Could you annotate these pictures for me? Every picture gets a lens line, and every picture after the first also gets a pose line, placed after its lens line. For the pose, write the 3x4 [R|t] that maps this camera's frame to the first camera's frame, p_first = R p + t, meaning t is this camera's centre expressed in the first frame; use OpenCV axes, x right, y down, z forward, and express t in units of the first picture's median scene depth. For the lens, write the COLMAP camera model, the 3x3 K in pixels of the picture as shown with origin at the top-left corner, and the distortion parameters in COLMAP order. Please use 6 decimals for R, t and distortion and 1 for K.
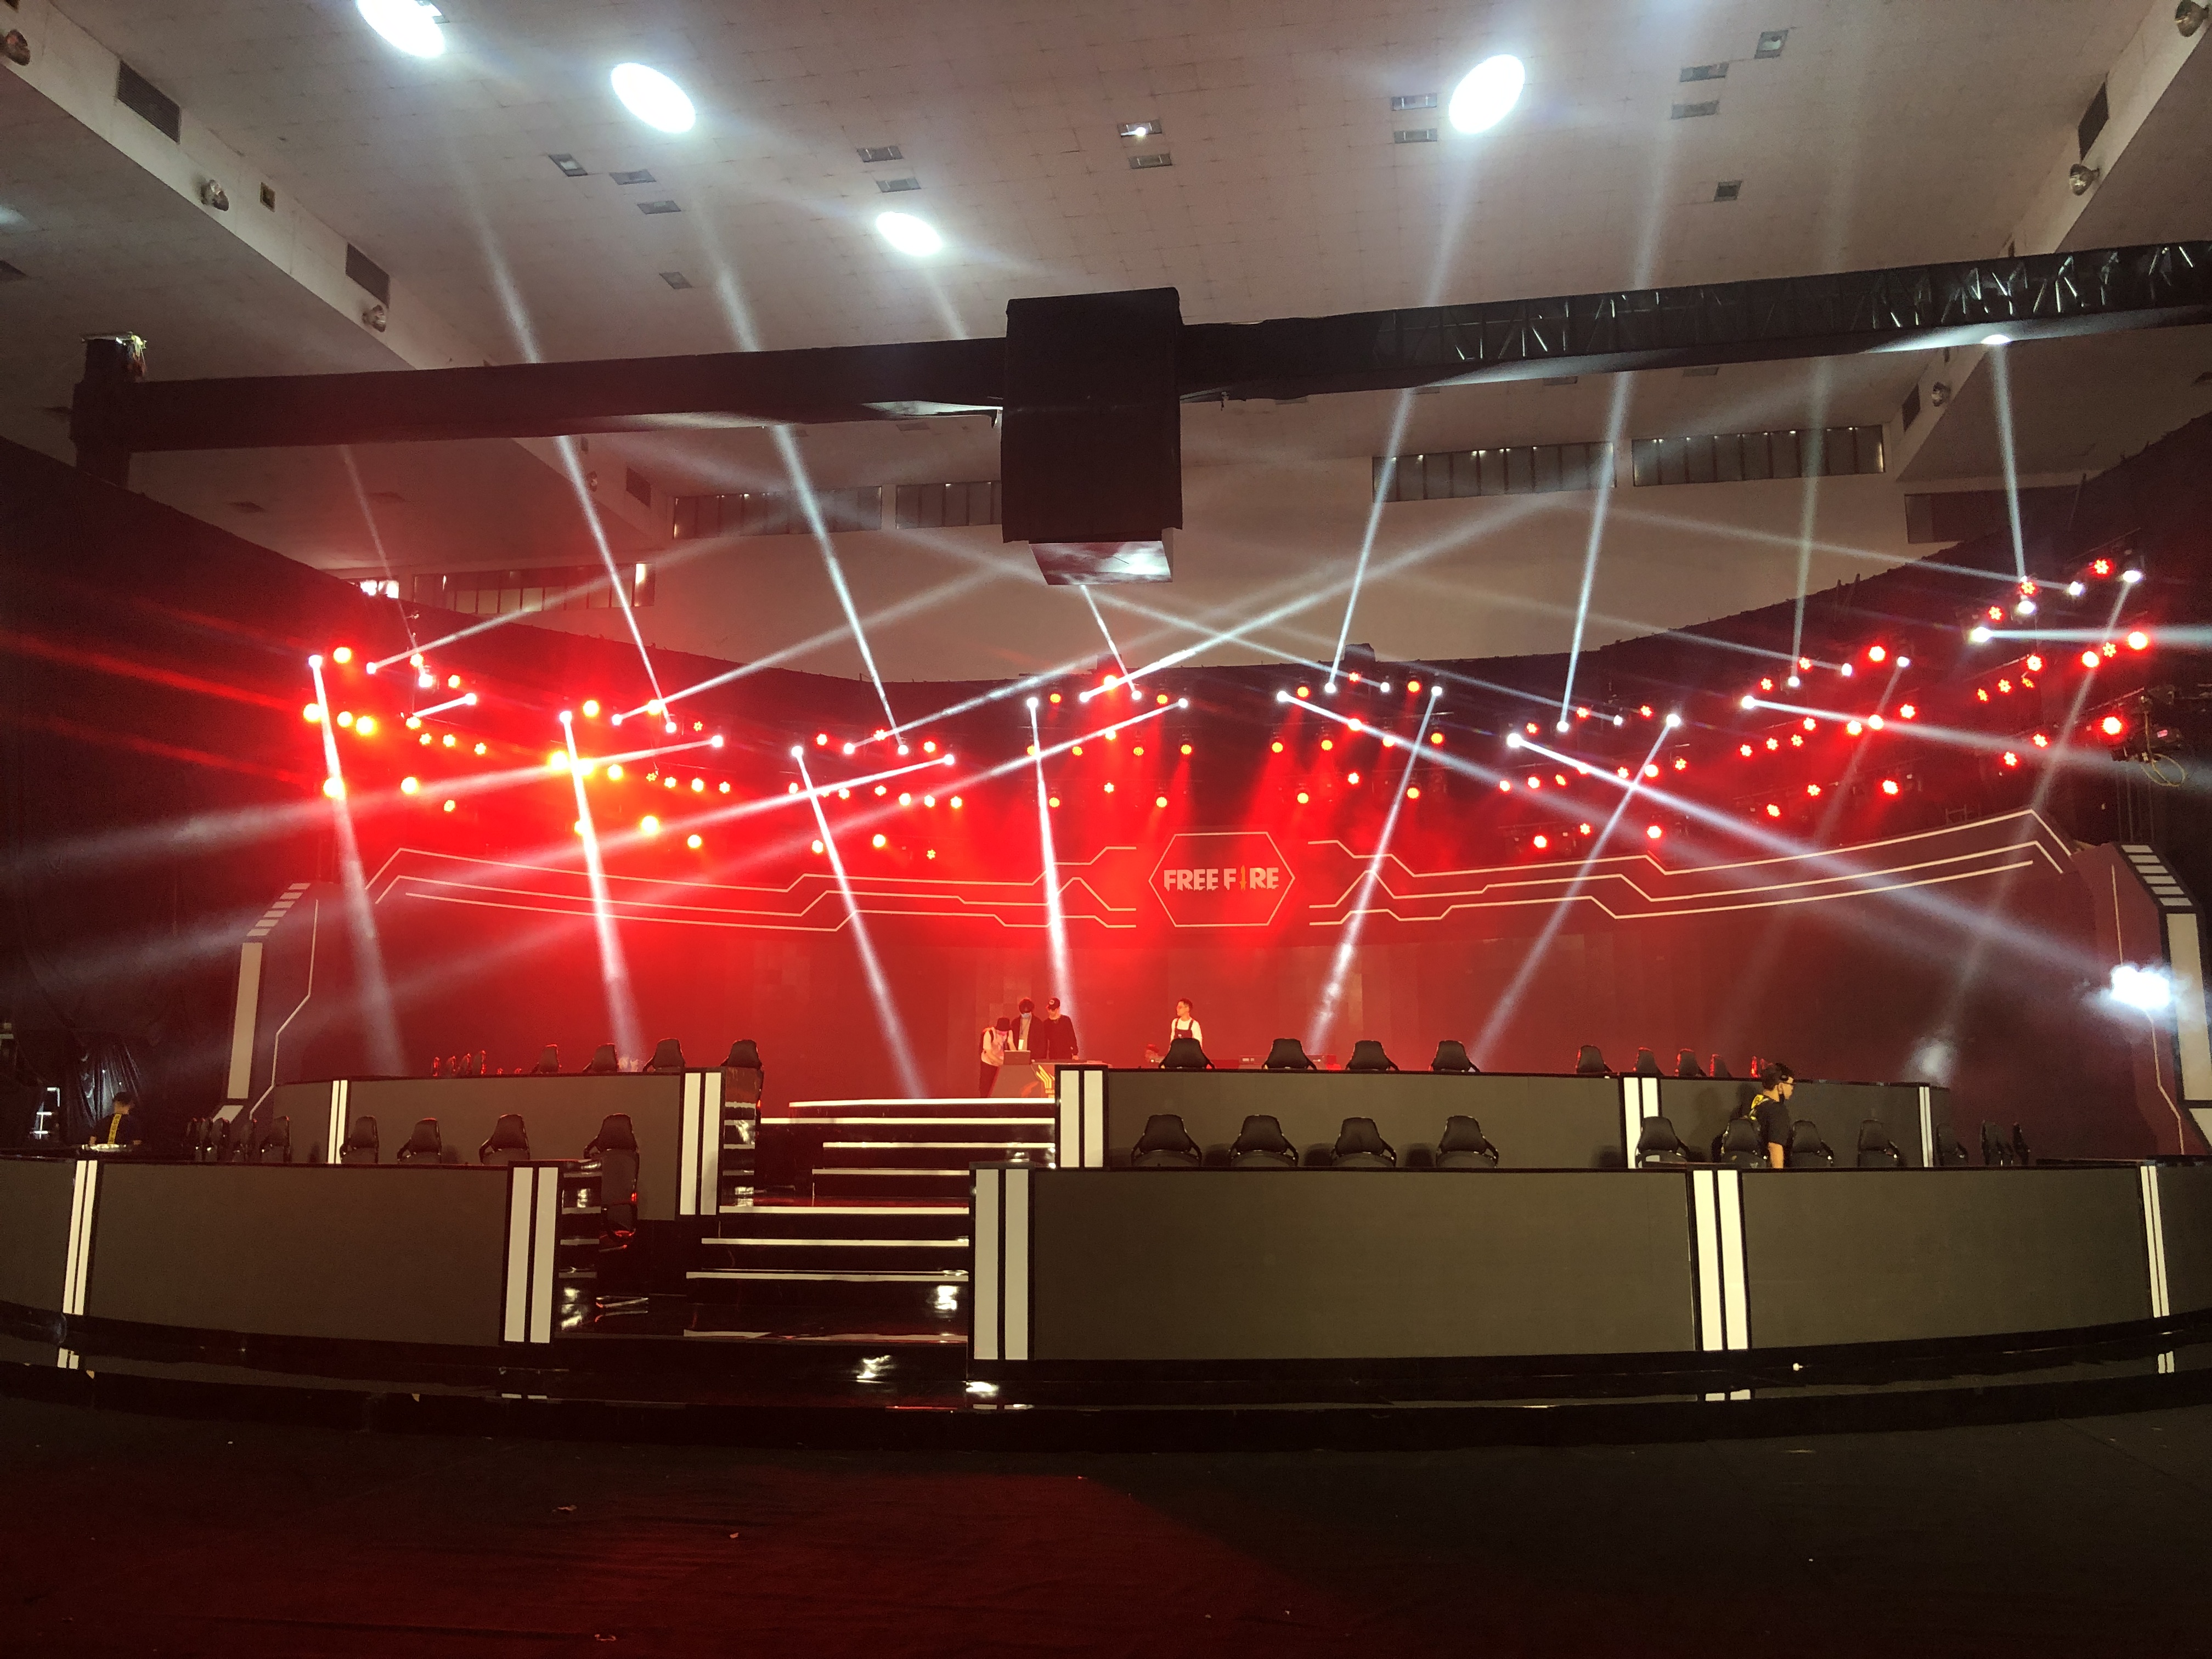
lens RADIAL K [[1796.0, 0, 1101.6], [0, 1796.0, 821.3], [0, 0, 1]] dist [0.029525, -0.006305]
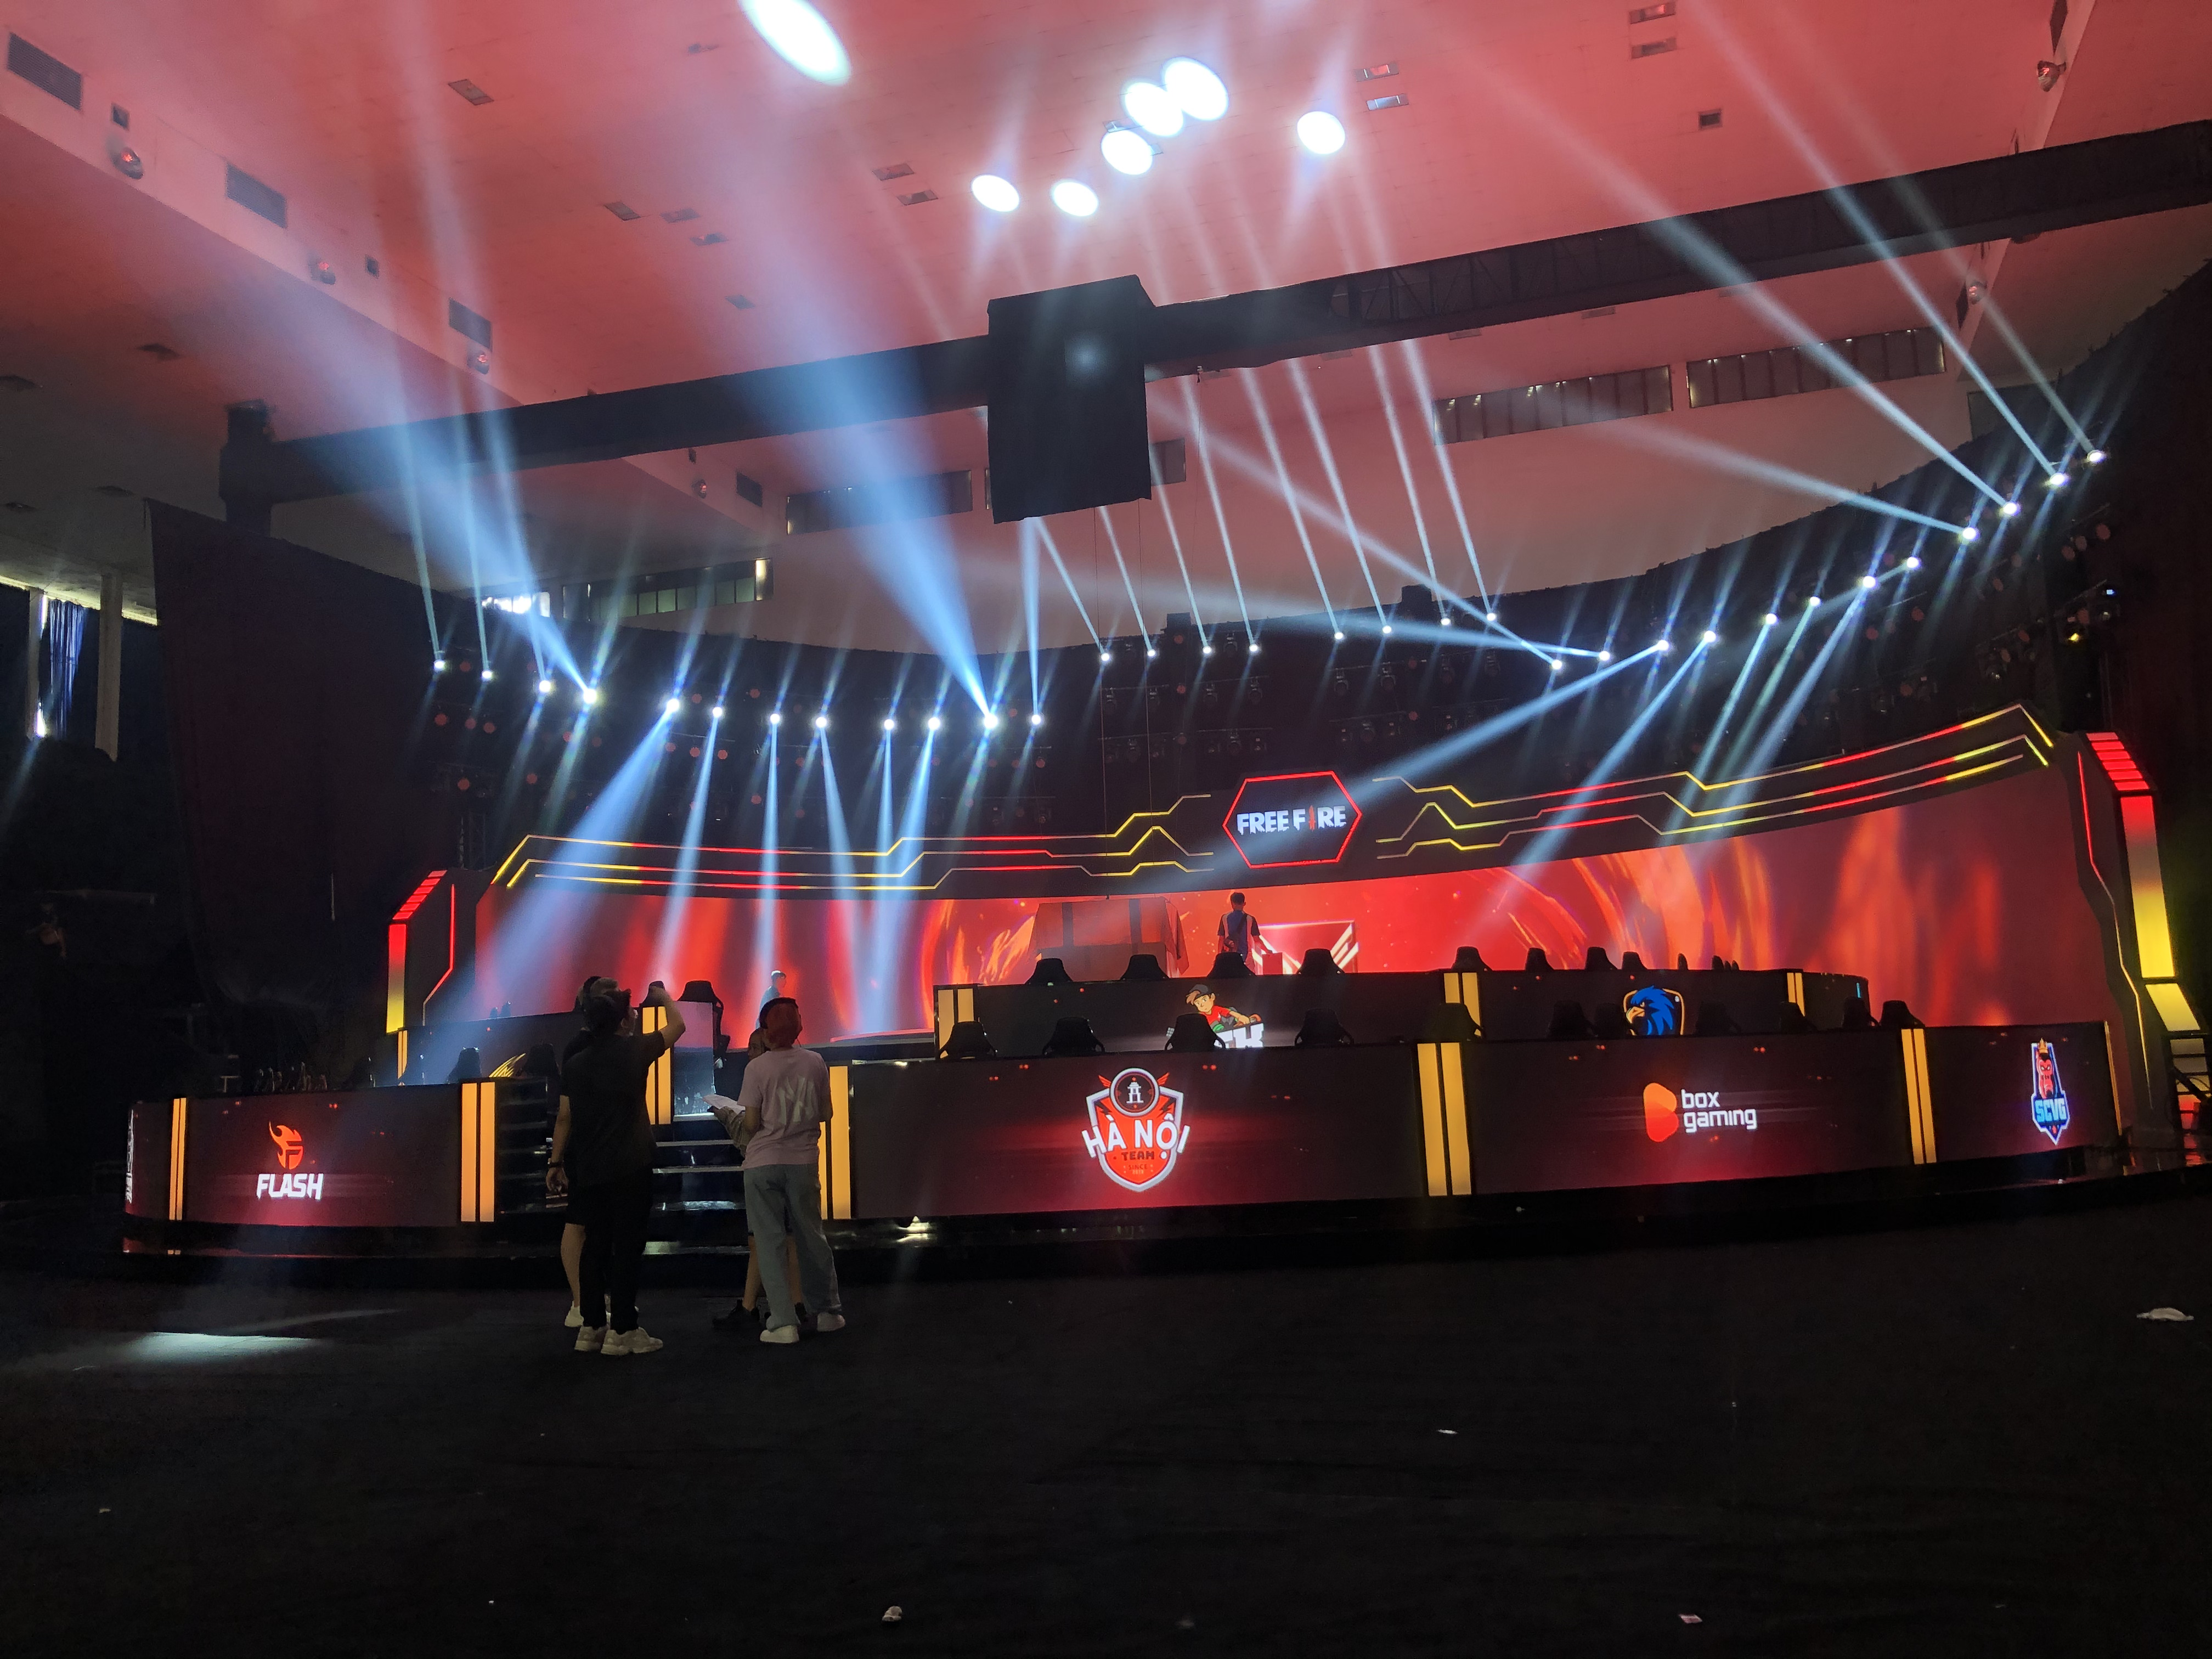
lens RADIAL K [[1799.5, 0, 1106.0], [0, 1799.5, 829.5], [0, 0, 1]] dist [-0.007674, 0.057632]
pose [[0.990174, -0.058232, -0.127142, 0.122409], [0.061827, 0.997786, 0.024511, 0.006755], [0.125433, -0.032131, 0.991582, -0.072016]]
